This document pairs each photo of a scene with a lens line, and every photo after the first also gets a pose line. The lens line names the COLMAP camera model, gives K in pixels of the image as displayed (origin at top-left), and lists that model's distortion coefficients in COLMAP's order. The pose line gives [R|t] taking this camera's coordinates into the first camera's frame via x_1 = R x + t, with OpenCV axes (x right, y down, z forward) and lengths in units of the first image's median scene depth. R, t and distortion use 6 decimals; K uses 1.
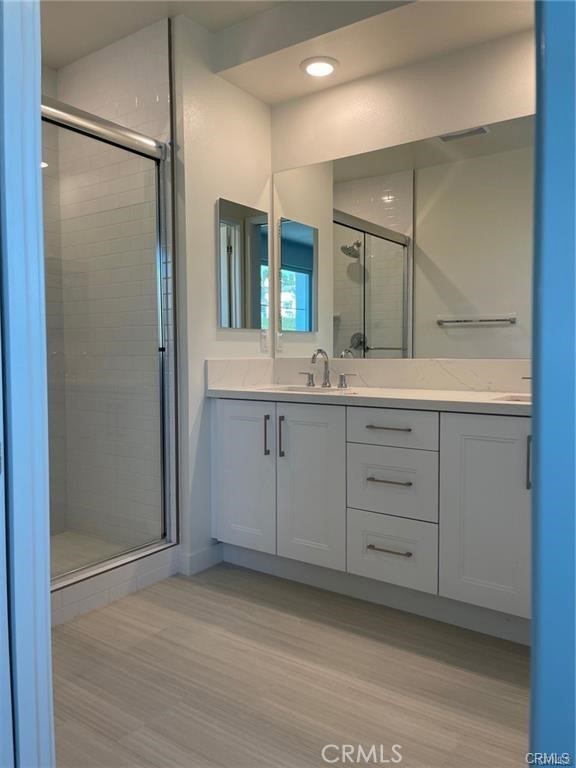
lens RADIAL K [[570.7, 0, 295.6], [0, 570.7, 384.5], [0, 0, 1]] dist [0.021685, -0.032329]
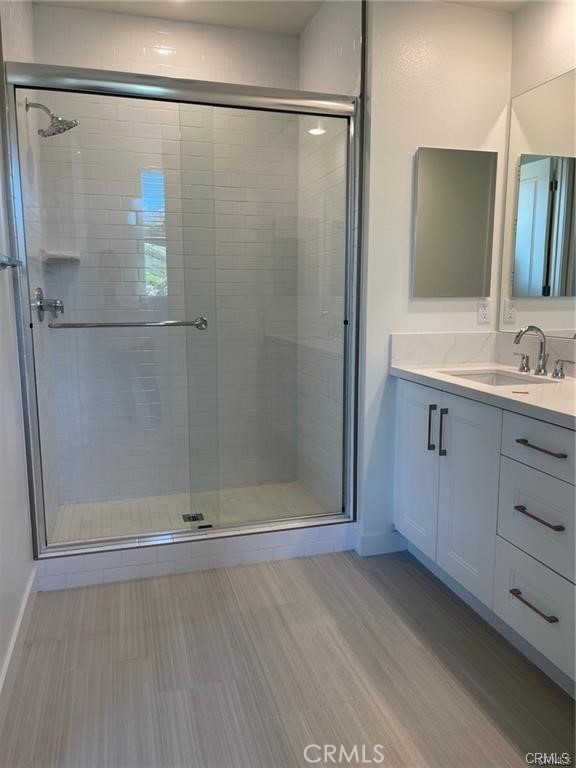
lens RADIAL K [[570.7, 0, 289.4], [0, 570.7, 383.5], [0, 0, 1]] dist [0.021685, -0.032329]
pose [[0.779422, 0.099512, -0.618546, 0.293449], [-0.036032, 0.992791, 0.114317, -0.064879], [0.625462, -0.066813, 0.777389, 0.185214]]
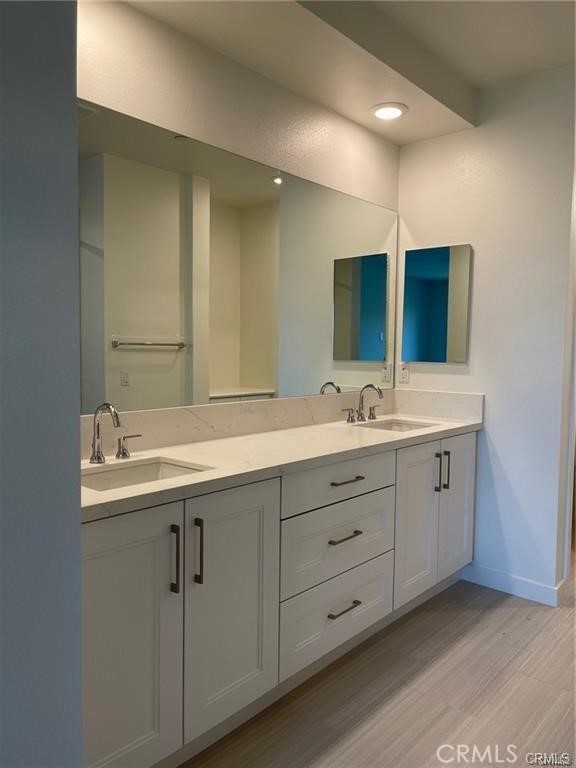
lens RADIAL K [[570.7, 0, 285.1], [0, 570.7, 385.9], [0, 0, 1]] dist [0.021685, -0.032329]
pose [[-0.118141, 0.067379, -0.990708, 1.207132], [-0.066776, 0.994898, 0.075627, -0.136995], [0.990749, 0.075090, -0.113039, 1.084327]]
